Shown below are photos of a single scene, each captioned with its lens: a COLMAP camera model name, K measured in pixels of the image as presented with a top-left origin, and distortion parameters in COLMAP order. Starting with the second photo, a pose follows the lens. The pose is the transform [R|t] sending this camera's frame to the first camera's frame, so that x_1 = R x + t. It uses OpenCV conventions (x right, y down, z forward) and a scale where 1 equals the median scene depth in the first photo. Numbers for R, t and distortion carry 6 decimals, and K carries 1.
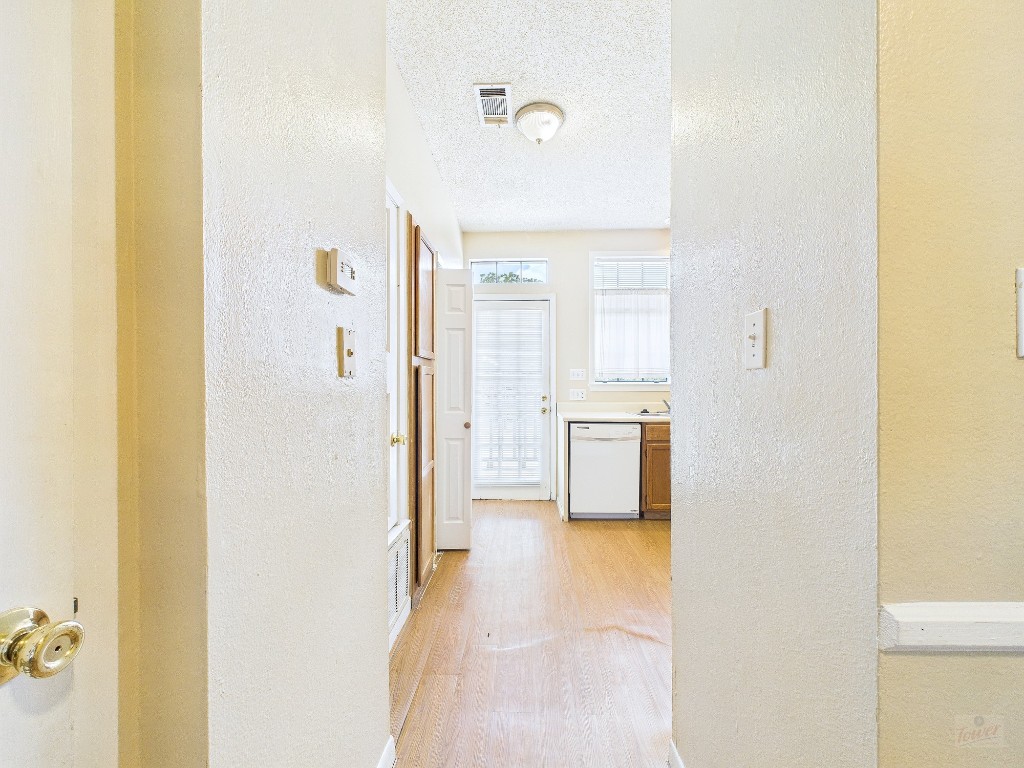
lens RADIAL K [[412.4, 0, 513.3], [0, 412.4, 387.1], [0, 0, 1]] dist [0.001732, -0.000044]
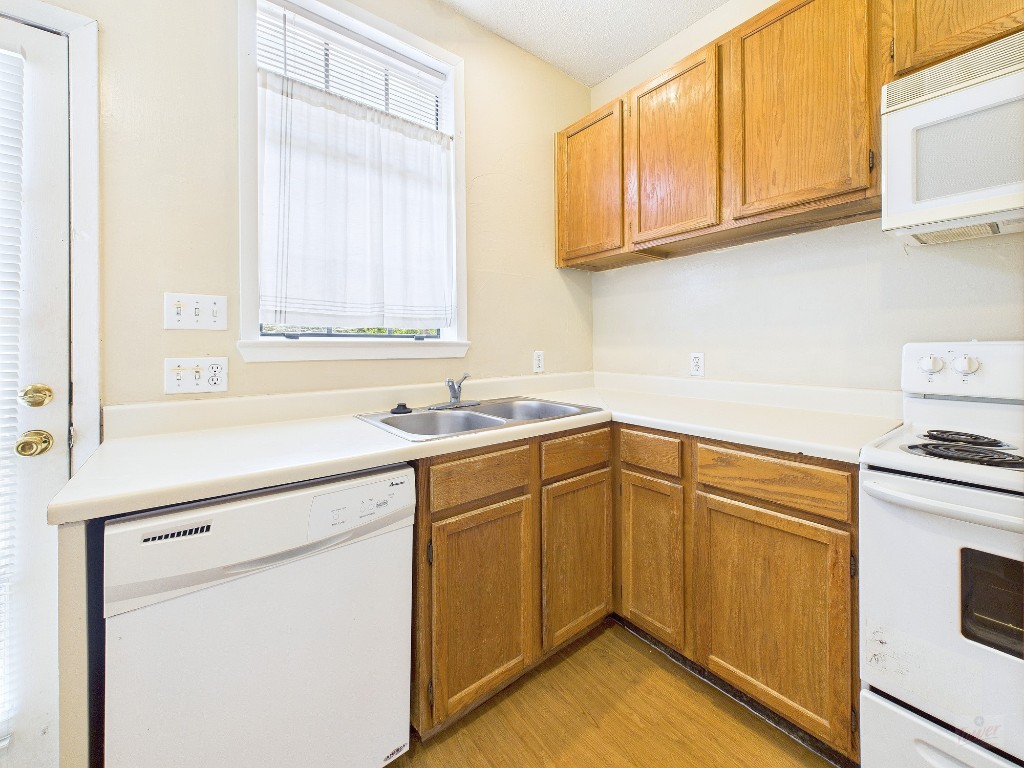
lens RADIAL K [[412.4, 0, 517.8], [0, 412.4, 344.7], [0, 0, 1]] dist [0.001732, -0.000044]
pose [[0.759534, -0.003866, 0.650456, 0.137768], [0.005776, 0.999983, -0.000801, -0.003395], [-0.650442, 0.004365, 0.759544, 0.599772]]
